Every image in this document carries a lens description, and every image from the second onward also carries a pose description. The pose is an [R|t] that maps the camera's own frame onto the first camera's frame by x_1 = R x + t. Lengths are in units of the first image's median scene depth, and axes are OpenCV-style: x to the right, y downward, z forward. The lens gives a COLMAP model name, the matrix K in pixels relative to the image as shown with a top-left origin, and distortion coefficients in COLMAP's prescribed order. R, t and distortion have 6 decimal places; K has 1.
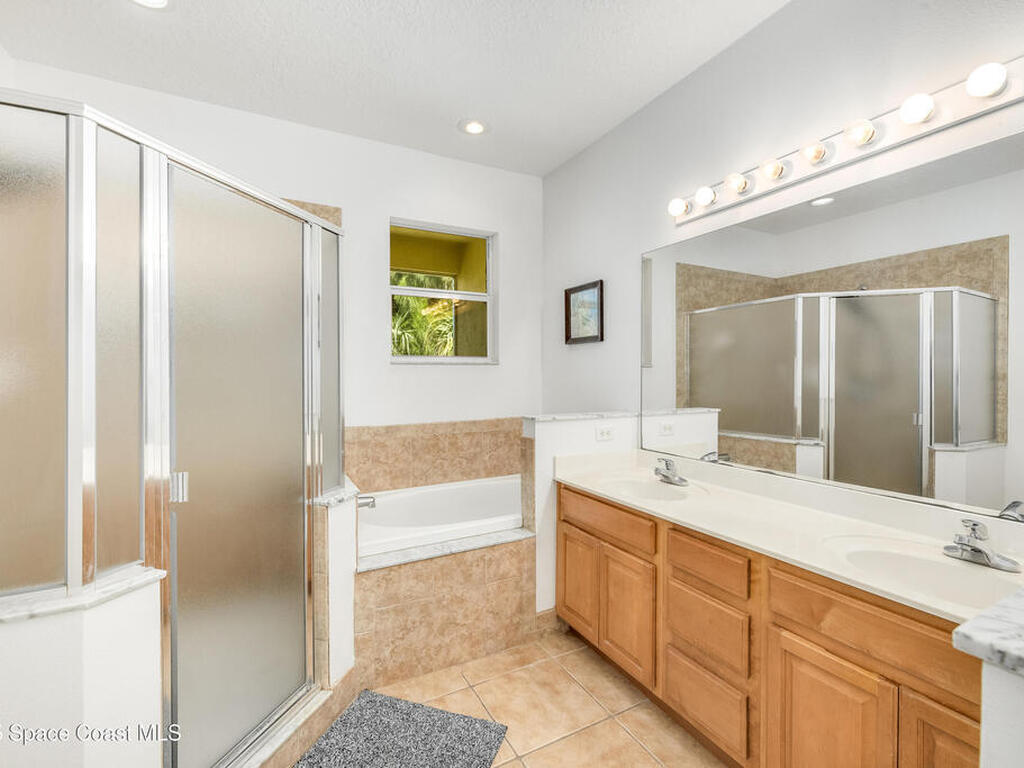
lens RADIAL K [[467.3, 0, 501.8], [0, 467.3, 376.7], [0, 0, 1]] dist [-0.001494, -0.000736]
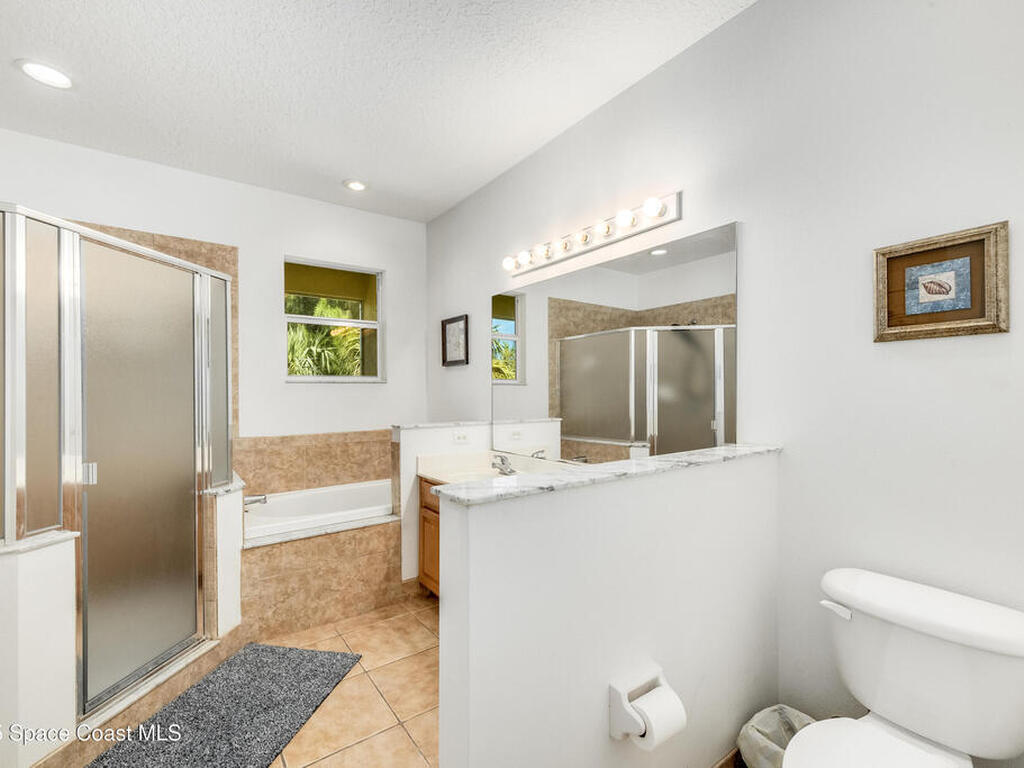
lens RADIAL K [[467.3, 0, 510.3], [0, 467.3, 392.6], [0, 0, 1]] dist [-0.001494, -0.000736]
pose [[0.987999, -0.002296, 0.154443, 0.167290], [0.002663, 0.999994, -0.002167, 0.001660], [-0.154437, 0.002553, 0.987999, -0.284749]]
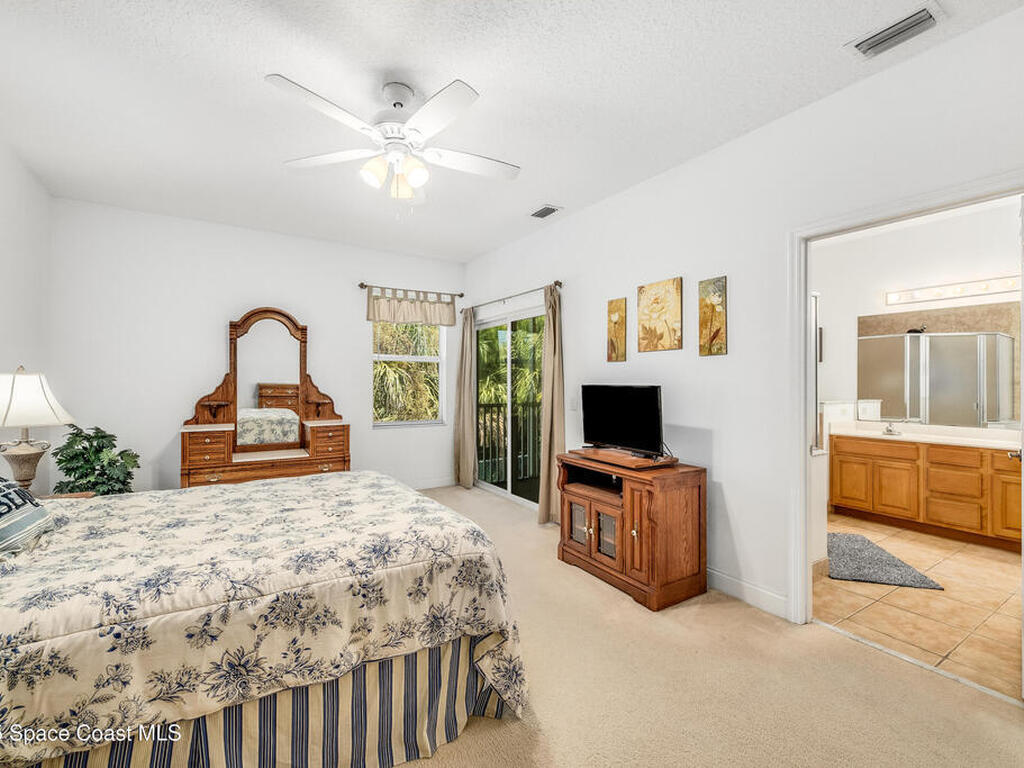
lens RADIAL K [[467.3, 0, 485.8], [0, 467.3, 380.3], [0, 0, 1]] dist [-0.001494, -0.000736]
pose [[0.997292, 0.005147, 0.073365, -1.467301], [-0.004676, 0.999967, -0.006598, 0.016703], [-0.073397, 0.006237, 0.997283, -0.836924]]
